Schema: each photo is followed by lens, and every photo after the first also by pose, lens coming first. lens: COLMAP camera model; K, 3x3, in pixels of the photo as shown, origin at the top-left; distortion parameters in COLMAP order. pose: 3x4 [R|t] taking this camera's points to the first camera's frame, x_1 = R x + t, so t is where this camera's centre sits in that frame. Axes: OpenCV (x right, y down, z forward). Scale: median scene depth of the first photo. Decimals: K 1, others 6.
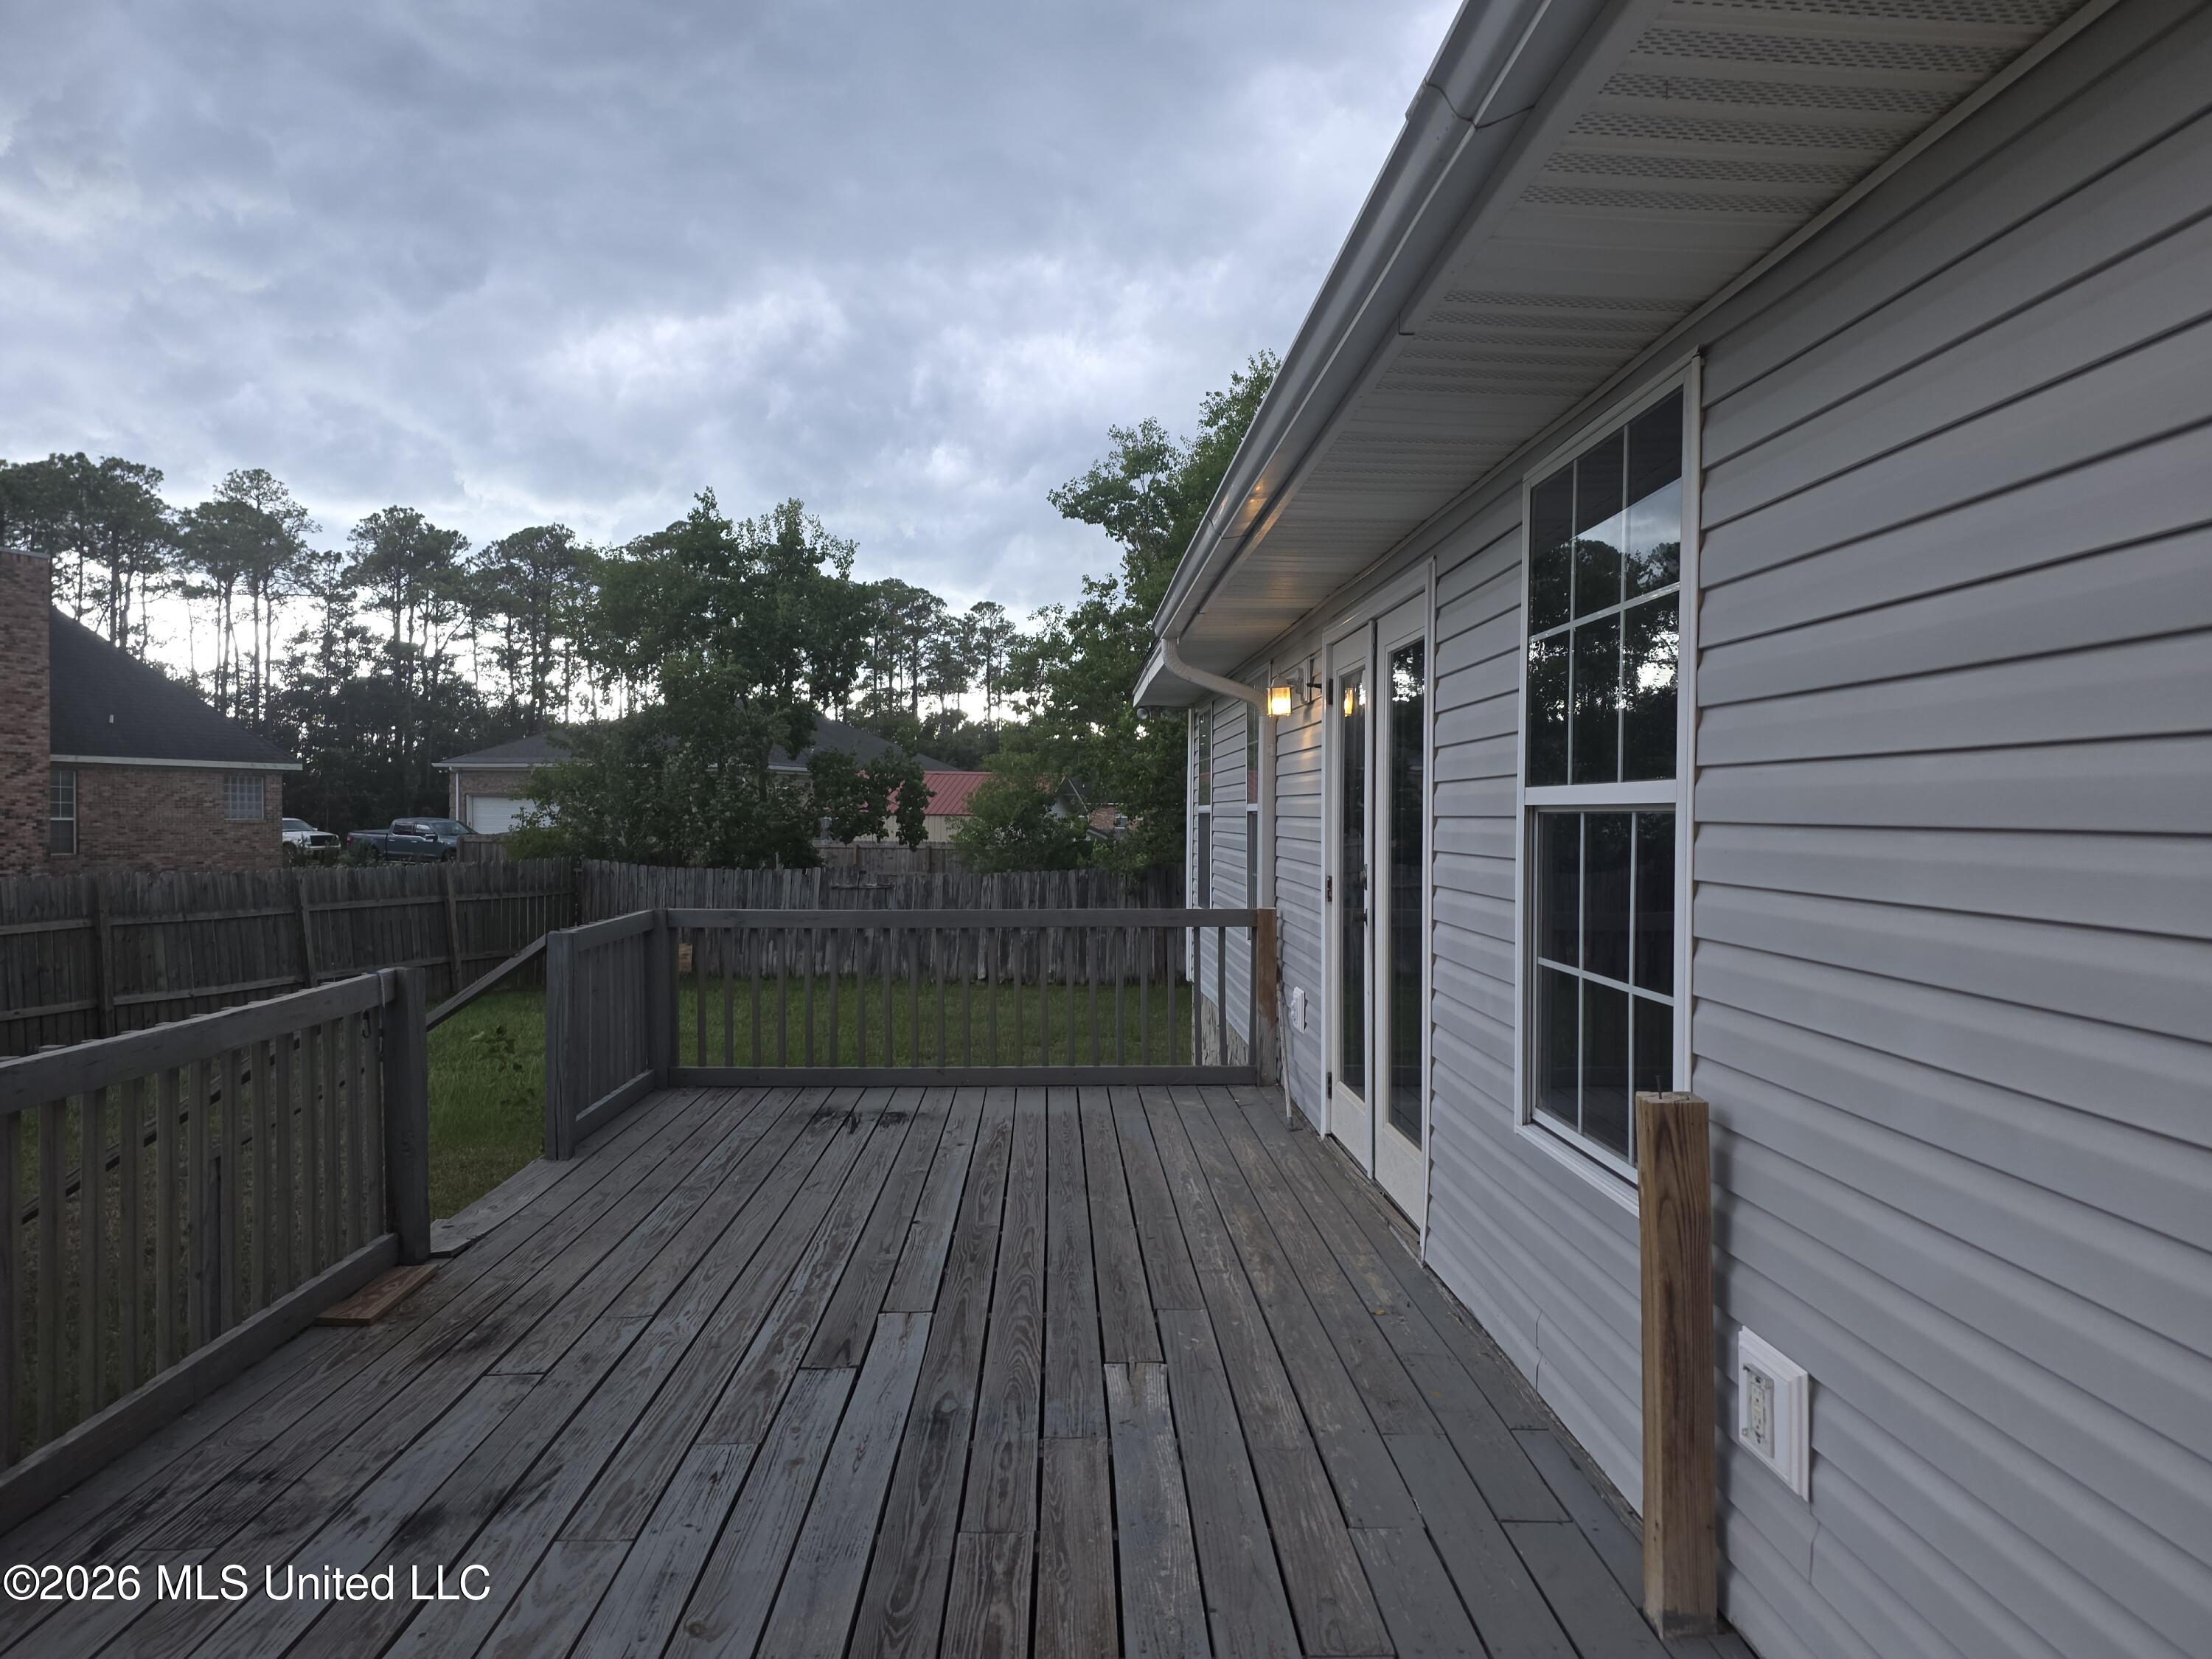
lens RADIAL K [[1454.8, 0, 1100.4], [0, 1454.8, 847.2], [0, 0, 1]] dist [0.073061, -0.054276]
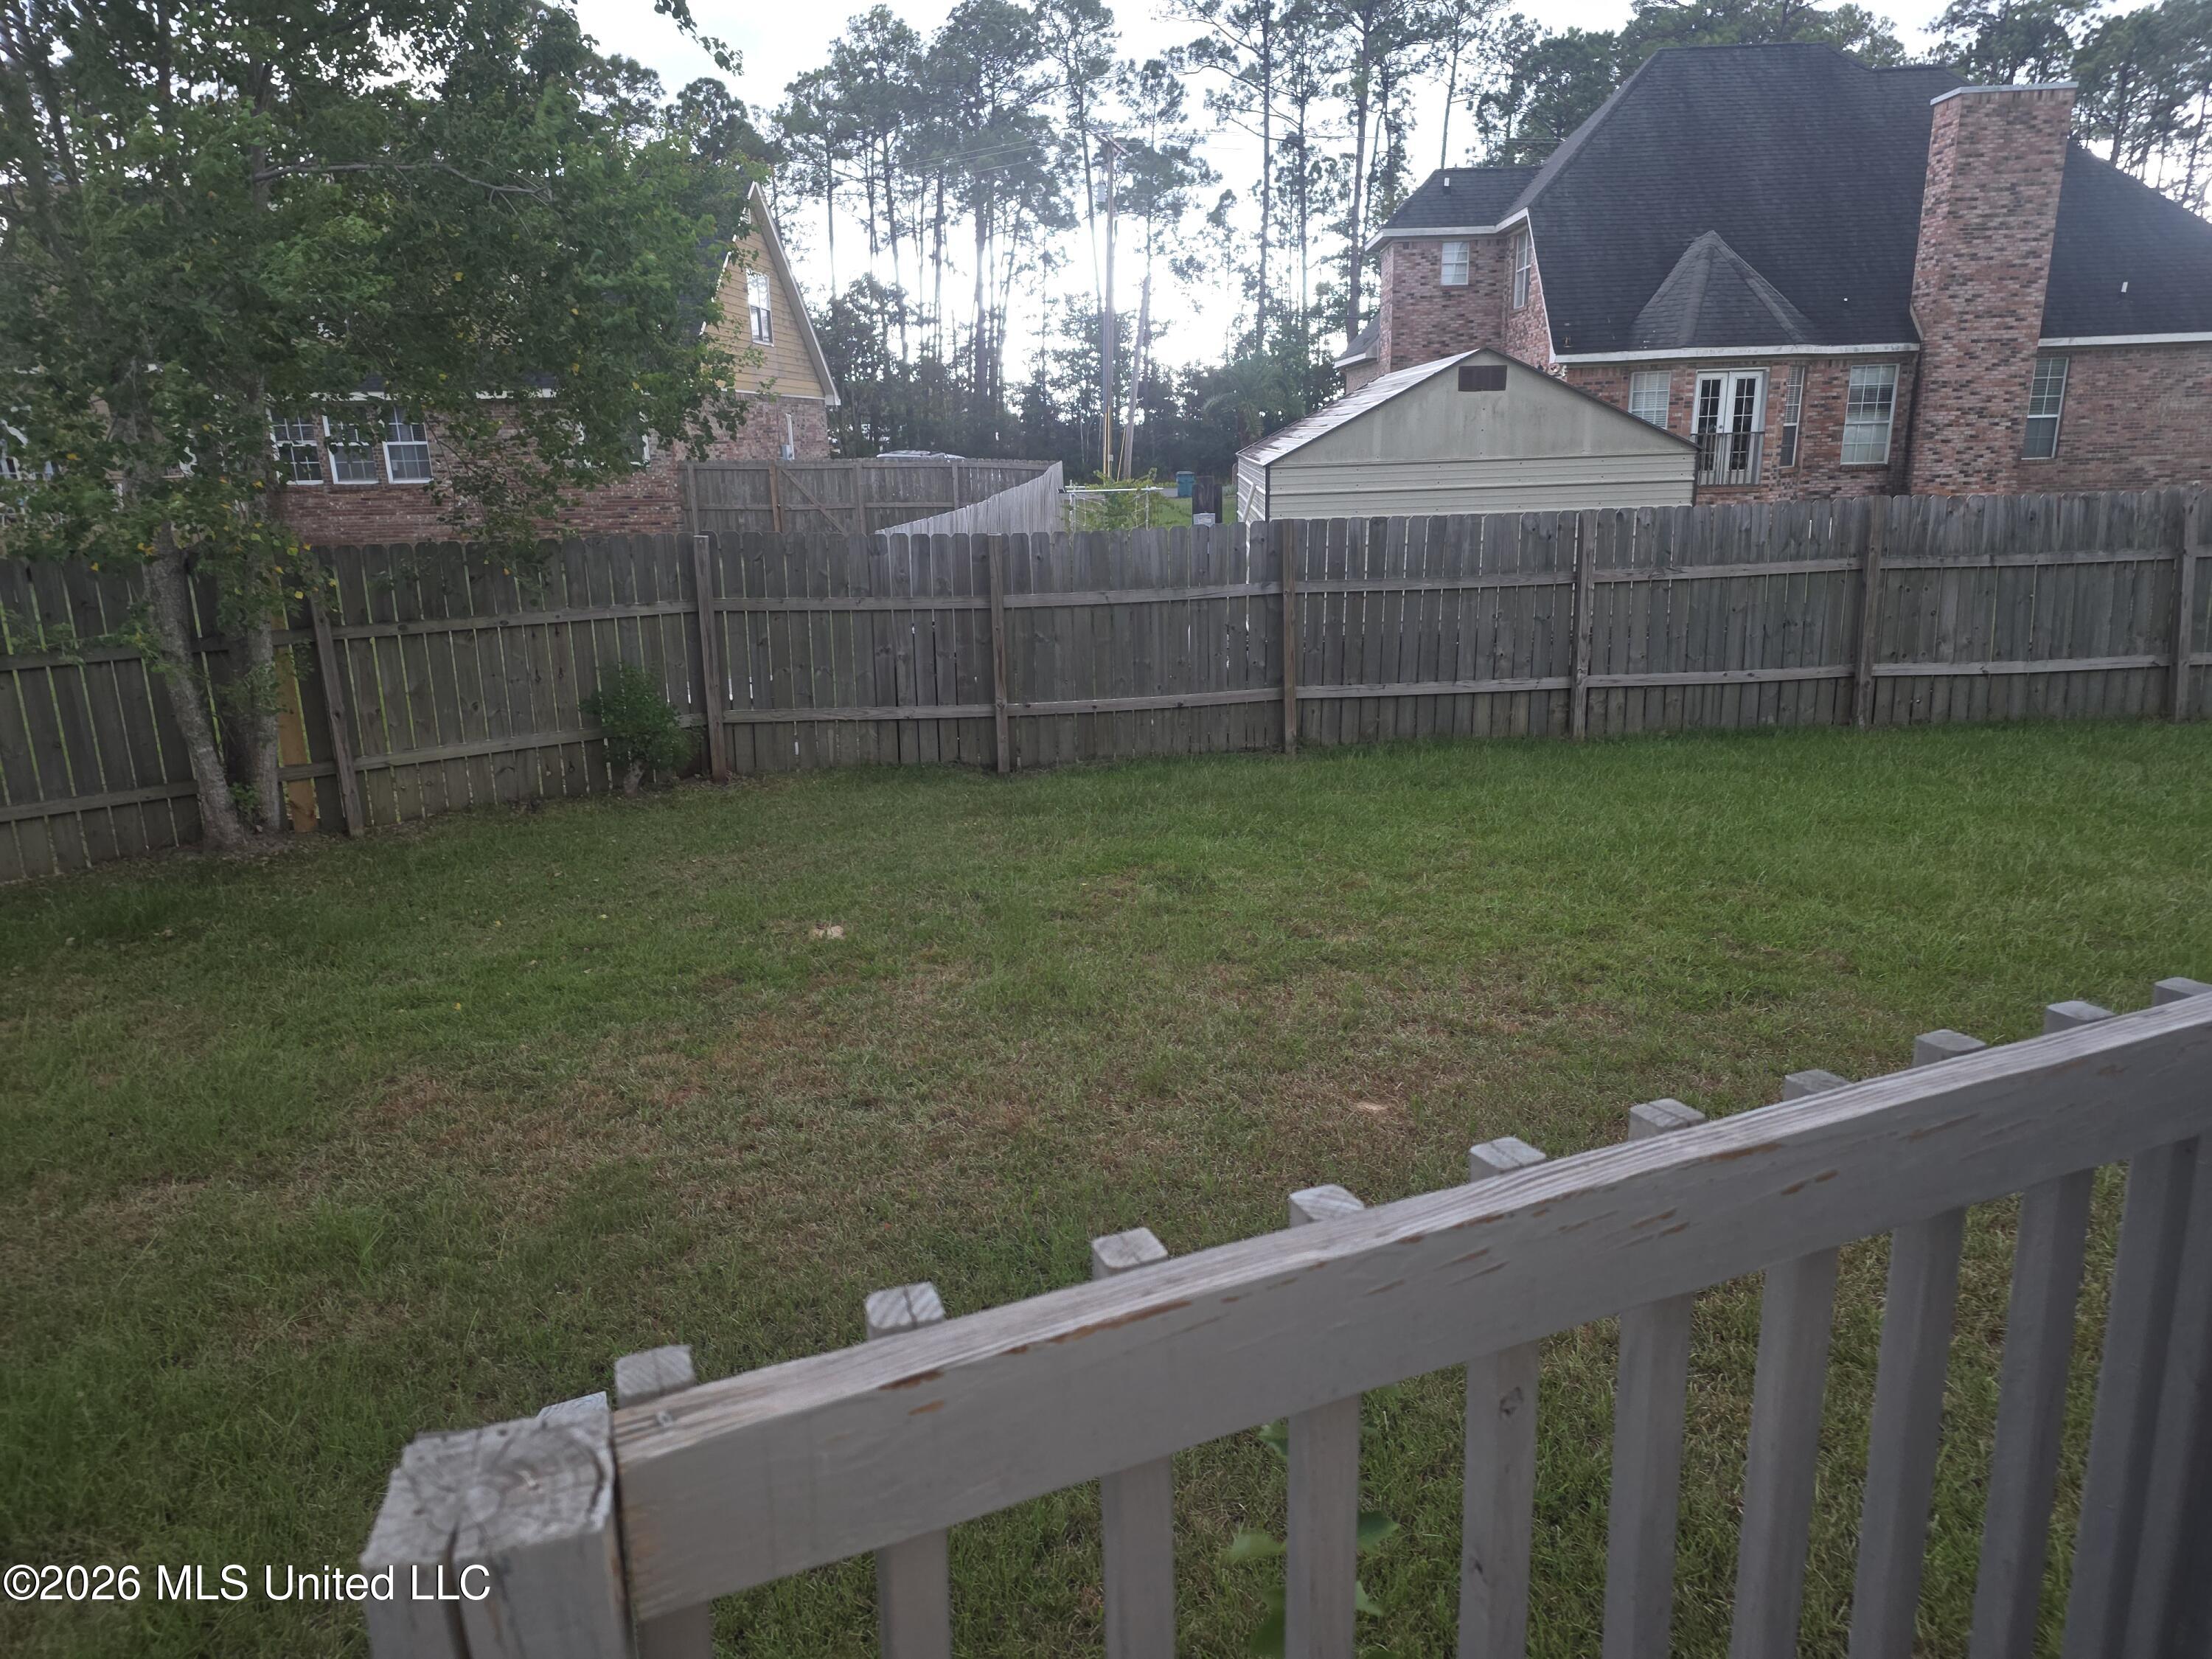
lens RADIAL K [[1454.8, 0, 1109.0], [0, 1454.8, 846.5], [0, 0, 1]] dist [0.073061, -0.054276]
pose [[0.353199, 0.235863, -0.905328, -0.045259], [0.009082, 0.966788, 0.255419, -0.002841], [0.935504, -0.098435, 0.339327, 0.173820]]
